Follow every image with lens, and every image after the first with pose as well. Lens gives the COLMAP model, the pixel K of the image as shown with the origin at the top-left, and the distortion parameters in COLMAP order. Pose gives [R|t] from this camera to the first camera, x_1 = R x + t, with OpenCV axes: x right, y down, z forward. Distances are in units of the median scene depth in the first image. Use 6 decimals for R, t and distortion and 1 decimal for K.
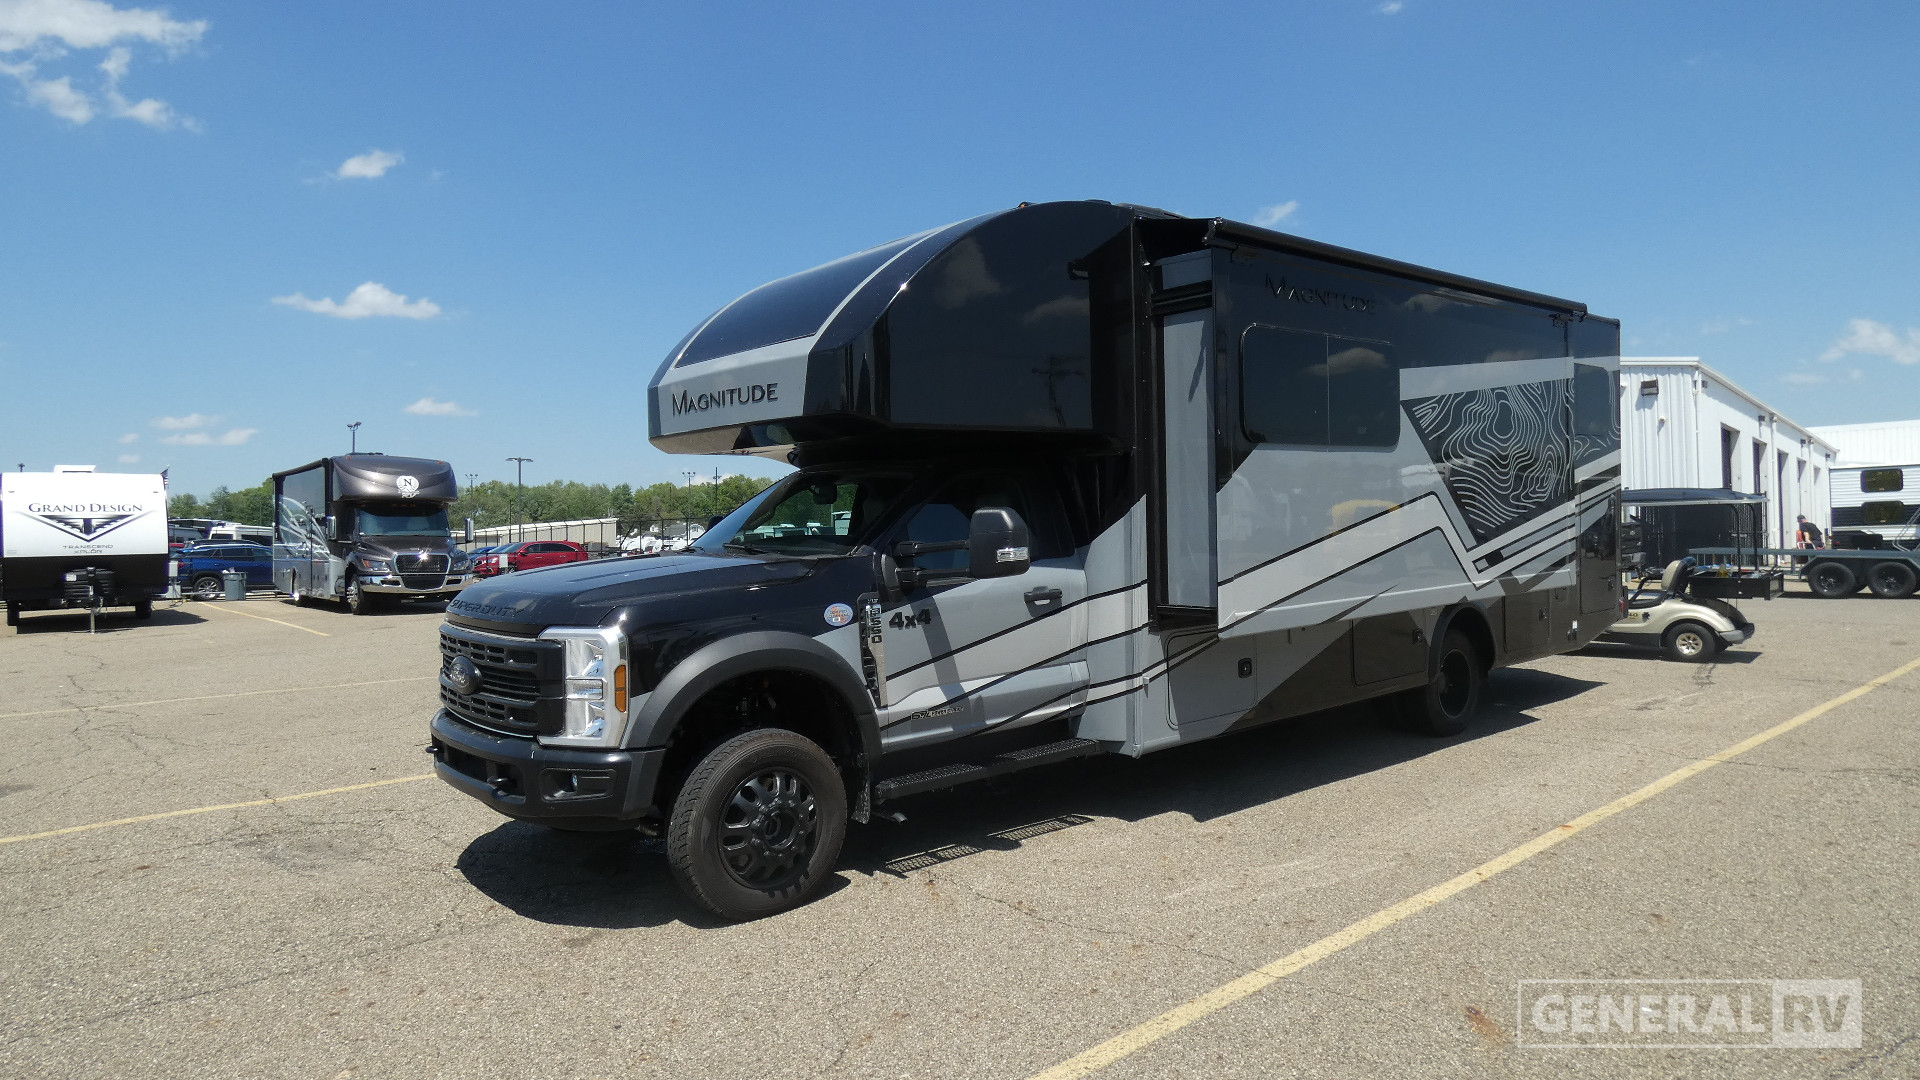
lens RADIAL K [[1139.8, 0, 960.0], [0, 1139.8, 540.0], [0, 0, 1]] dist [-0.006402, -0.004074]
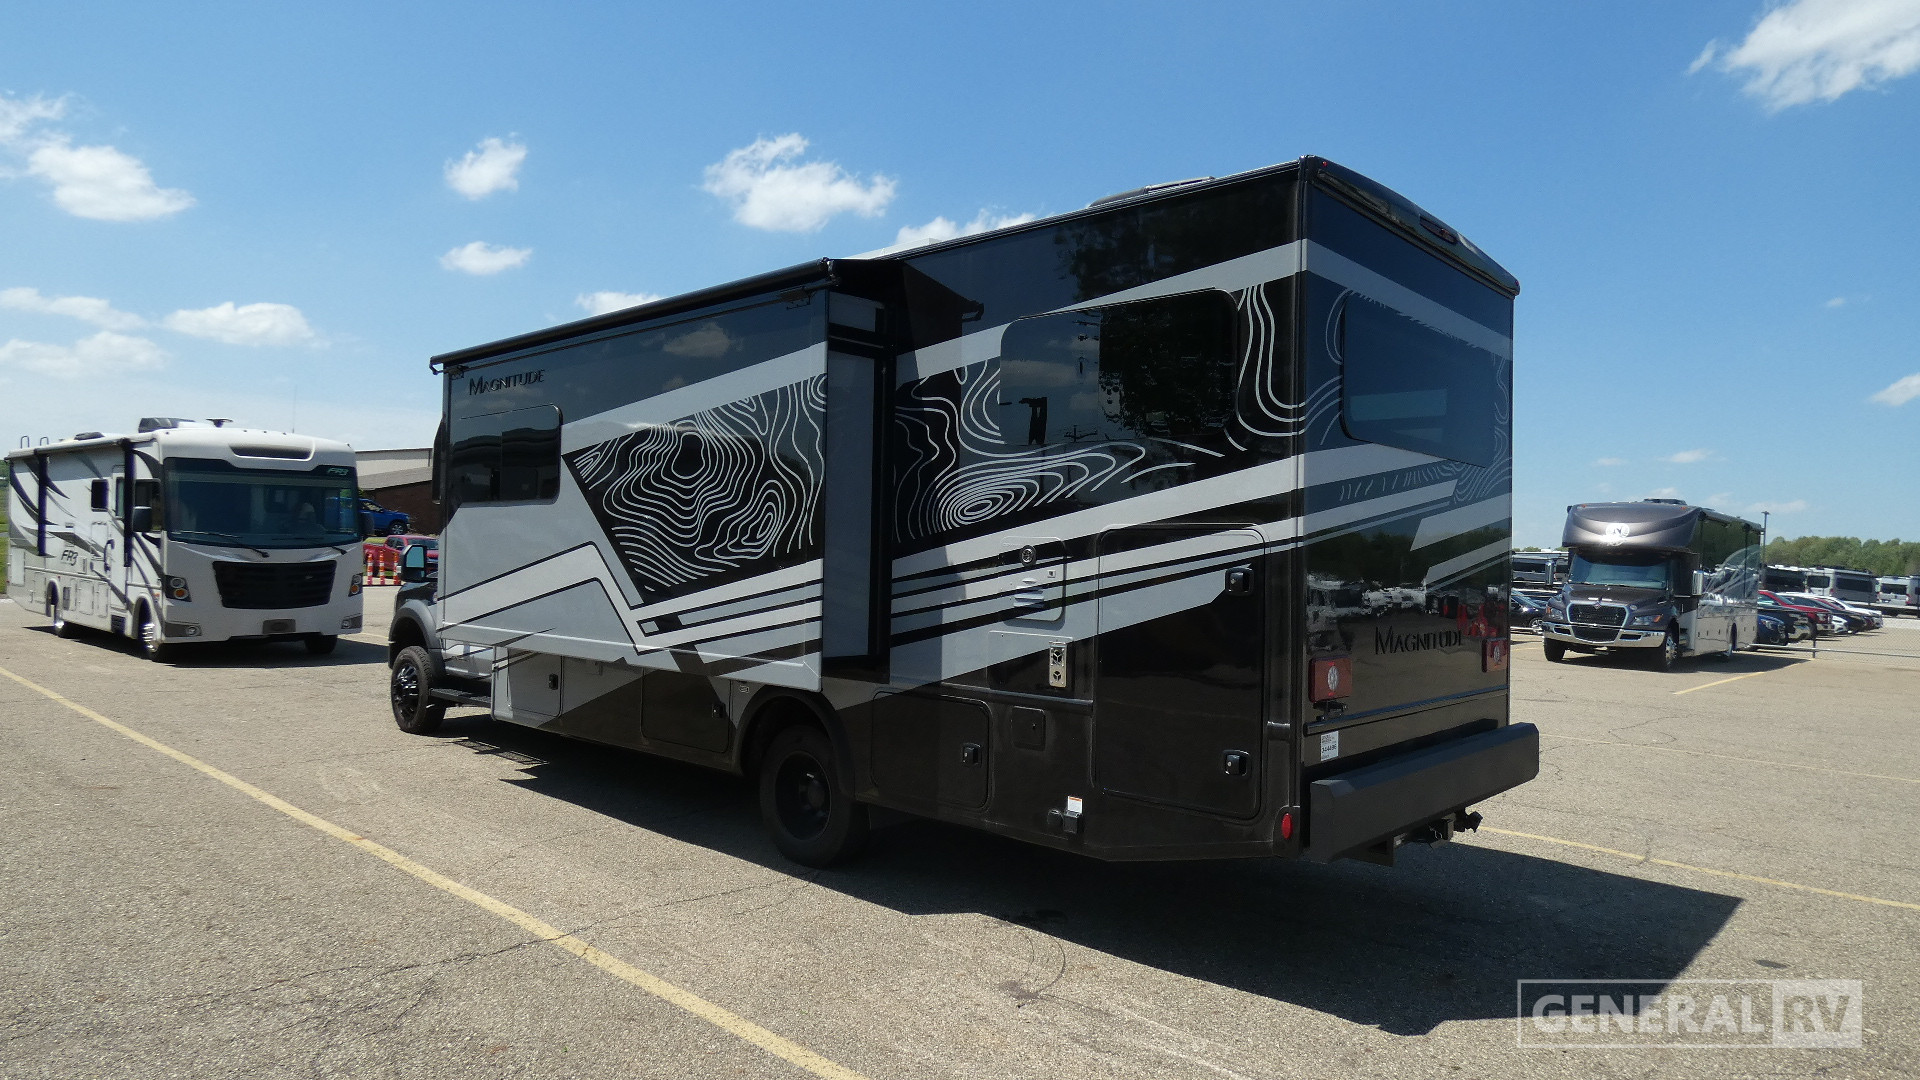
lens RADIAL K [[1139.8, 0, 960.0], [0, 1139.8, 540.0], [0, 0, 1]] dist [-0.006402, -0.004074]
pose [[0.133977, 0.010817, -0.990925, 1.357199], [-0.051277, 0.998677, 0.003969, -0.060748], [0.989657, 0.050280, 0.134355, 1.121294]]
